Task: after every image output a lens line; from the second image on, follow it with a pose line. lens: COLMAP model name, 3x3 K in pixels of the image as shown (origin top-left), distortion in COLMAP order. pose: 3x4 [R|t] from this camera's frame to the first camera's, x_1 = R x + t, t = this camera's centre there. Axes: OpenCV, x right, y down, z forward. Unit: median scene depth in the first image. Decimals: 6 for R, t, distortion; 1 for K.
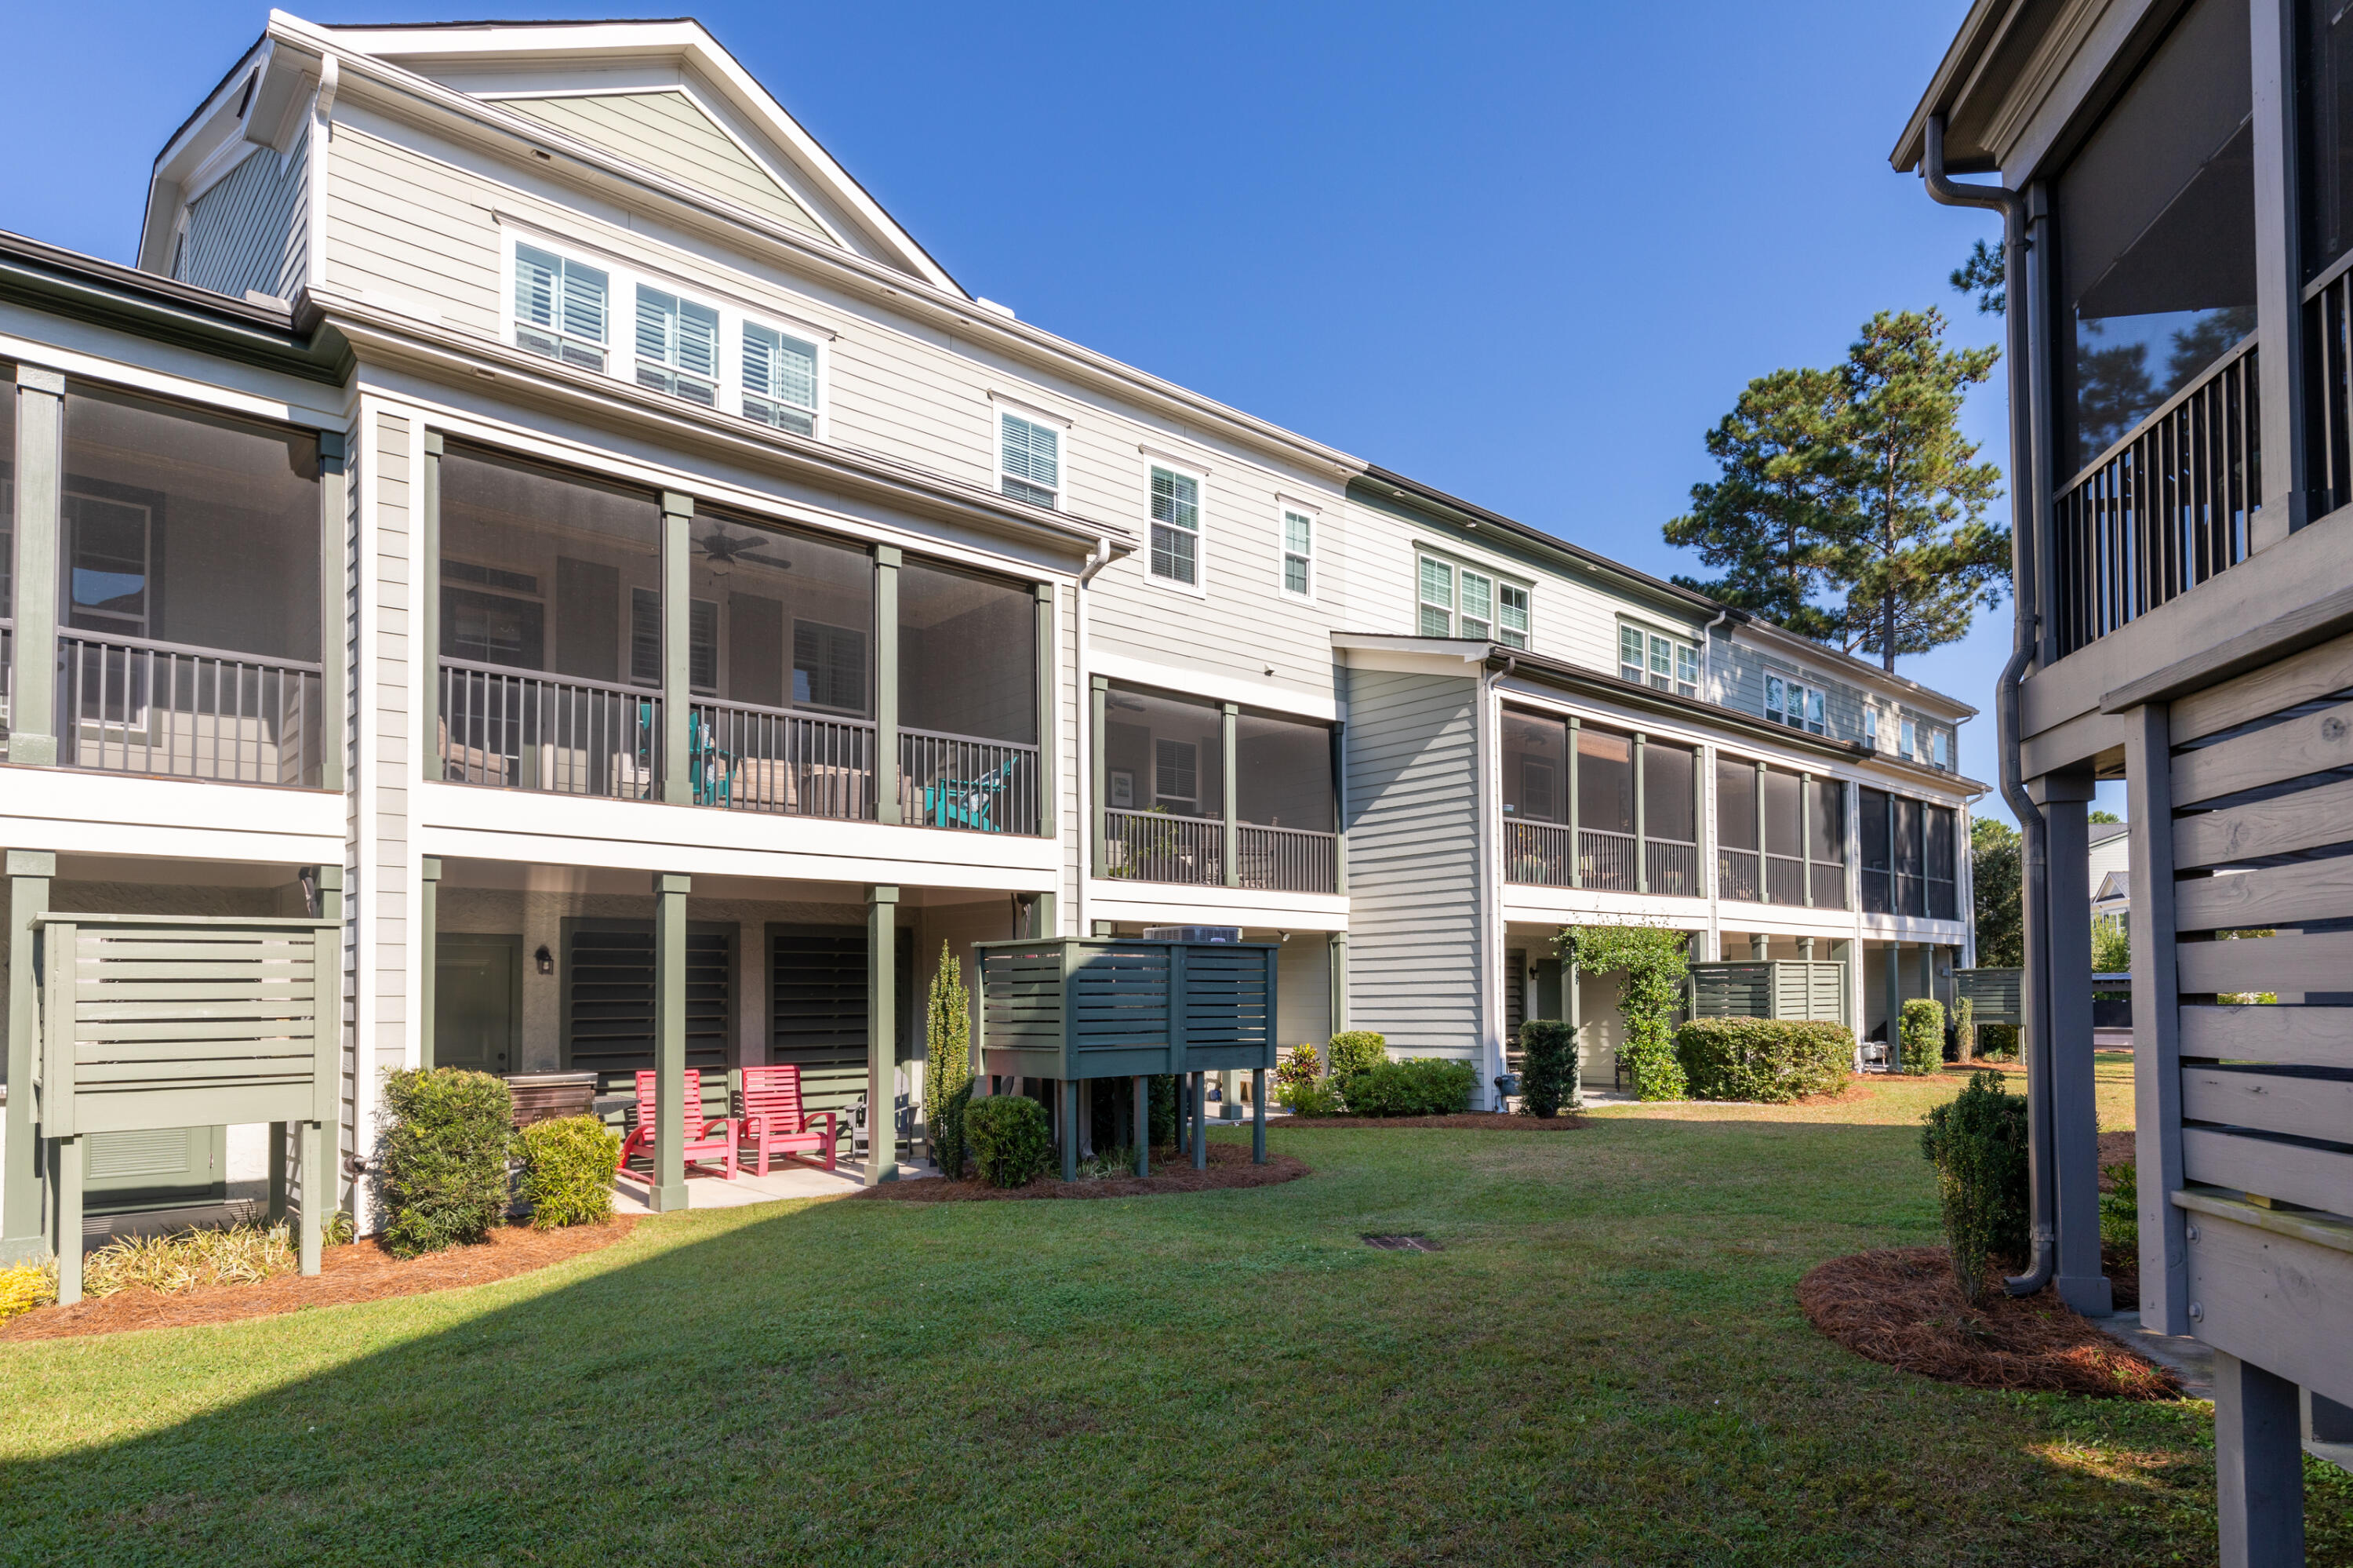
lens RADIAL K [[1345.8, 0, 1174.9], [0, 1345.8, 952.9], [0, 0, 1]] dist [-0.000827, -0.000379]
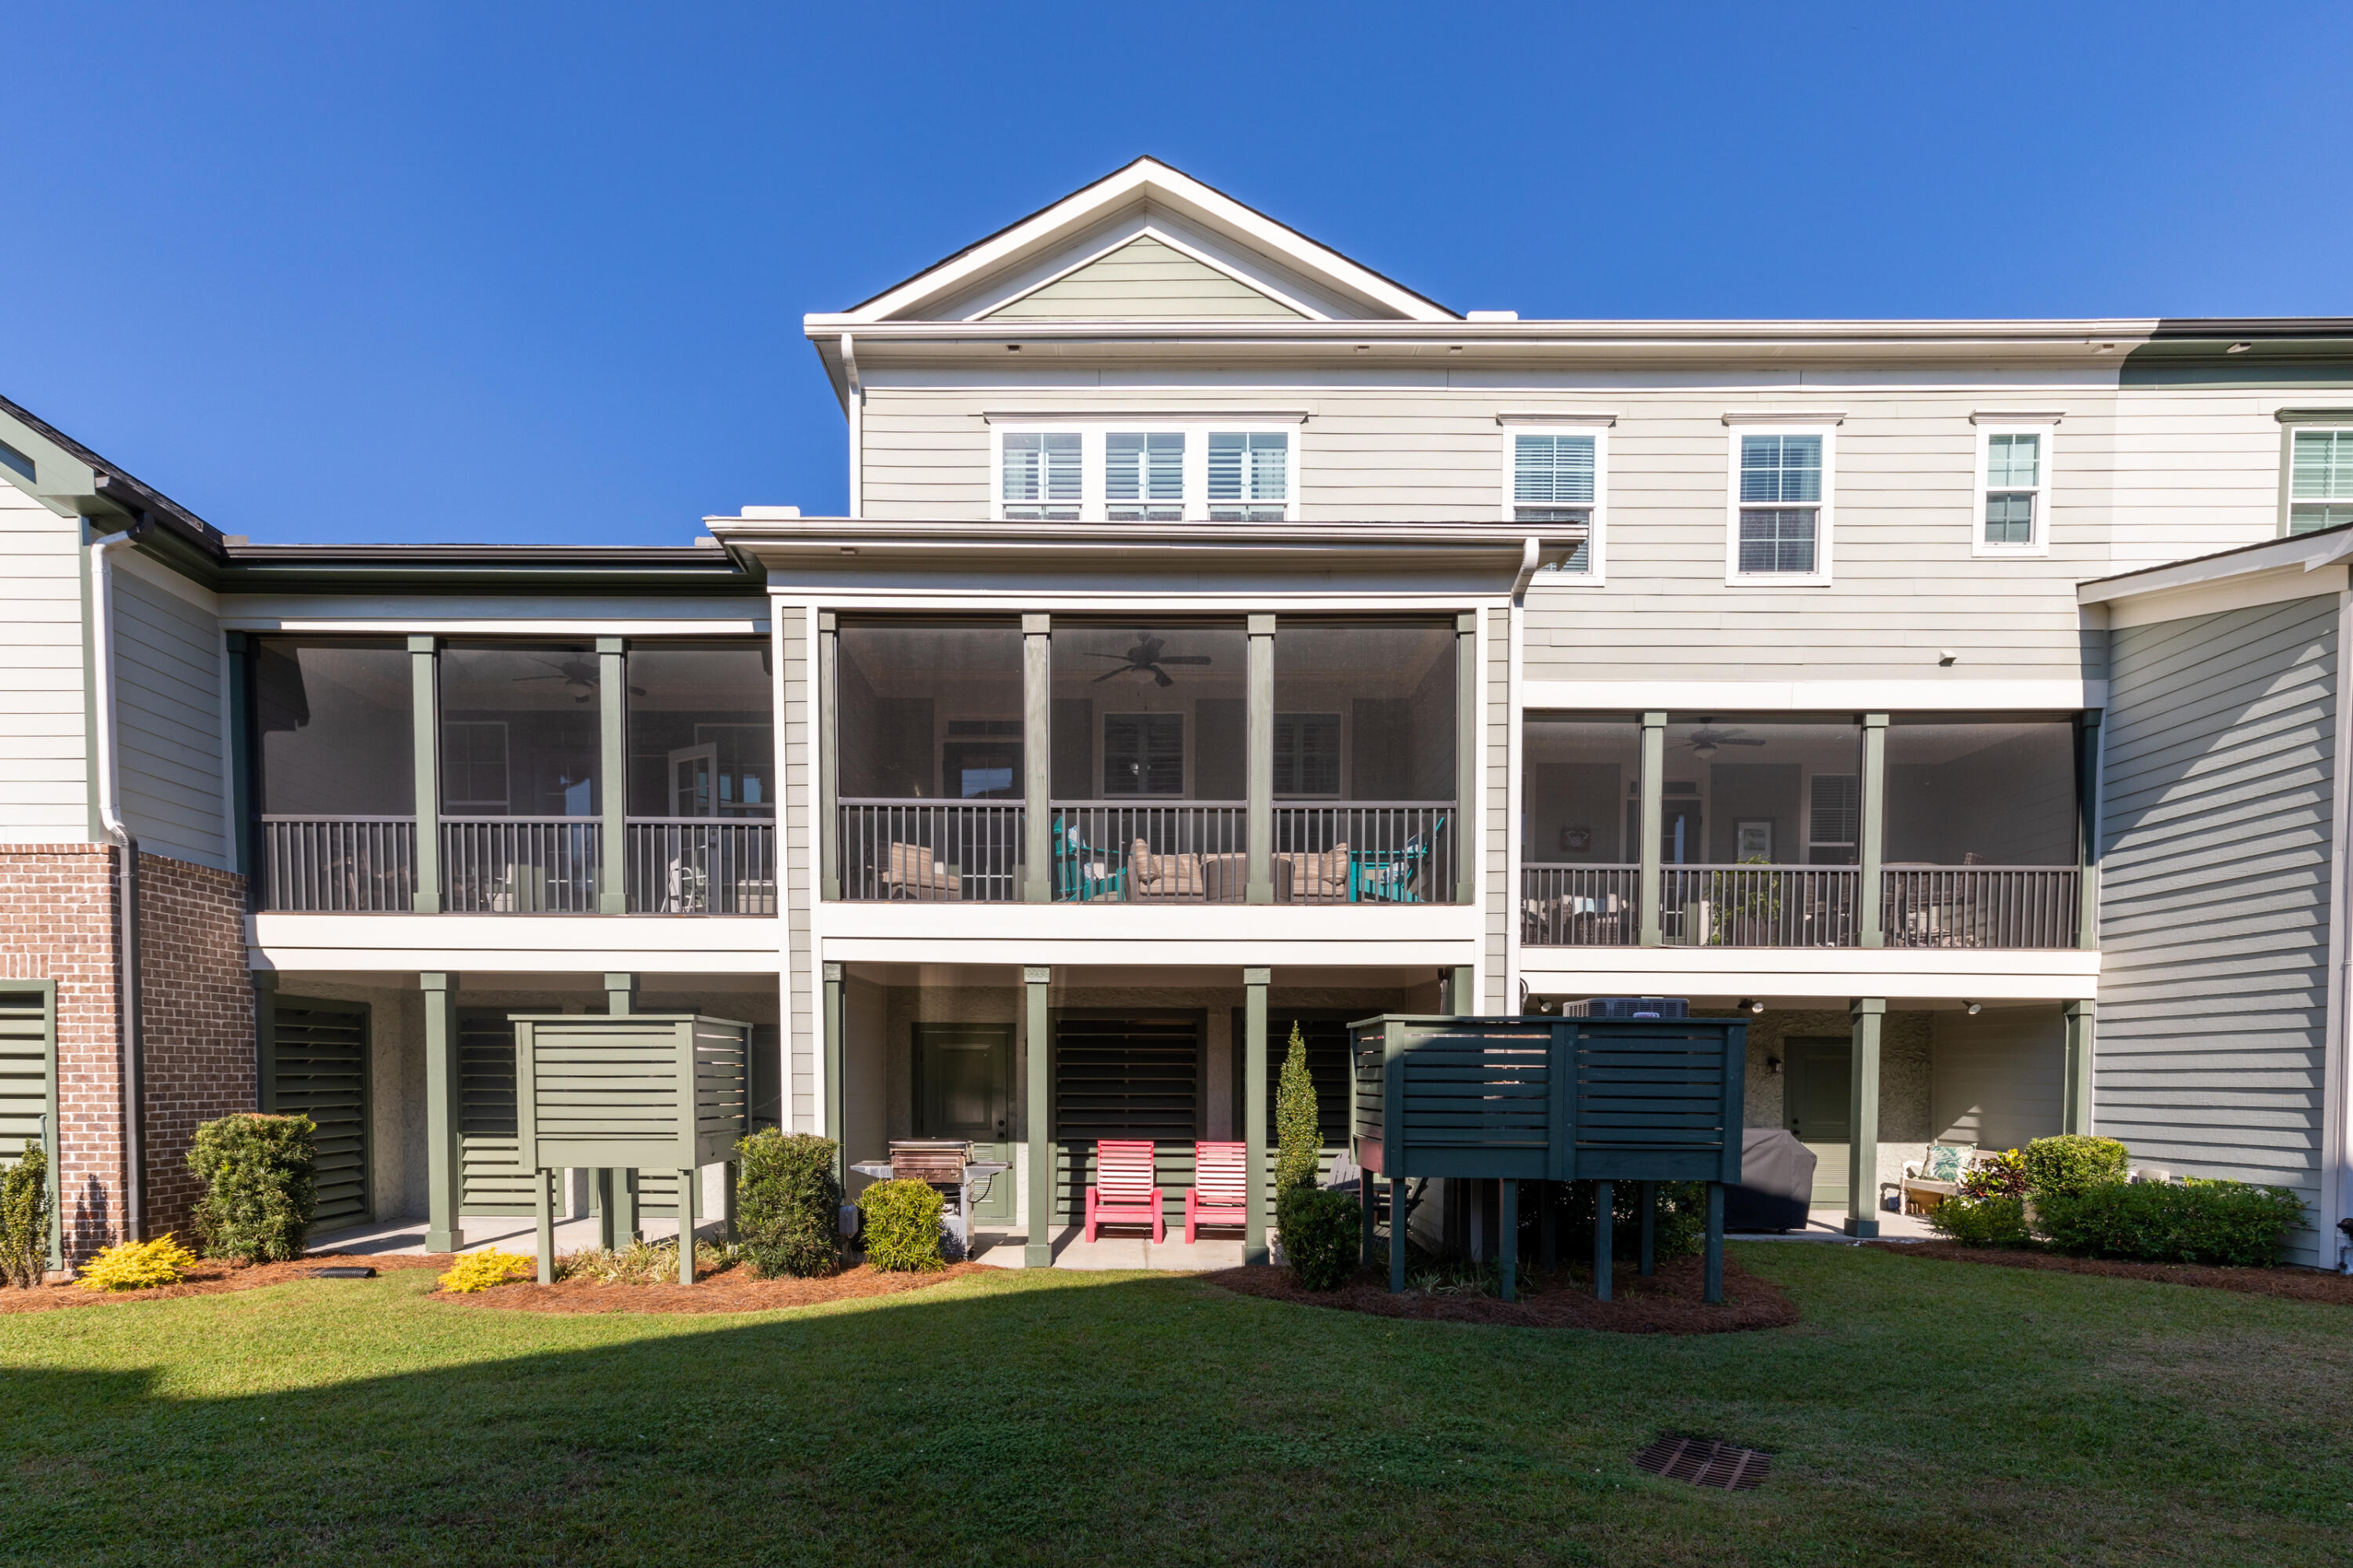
lens RADIAL K [[1111.1, 0, 1136.4], [0, 1111.1, 1106.7], [0, 0, 1]] dist [0.002912, -0.000960]
pose [[0.727476, 0.034492, -0.685265, 0.252554], [0.009204, 0.998155, 0.060012, 0.002071], [0.686071, -0.049964, 0.725817, 0.305599]]
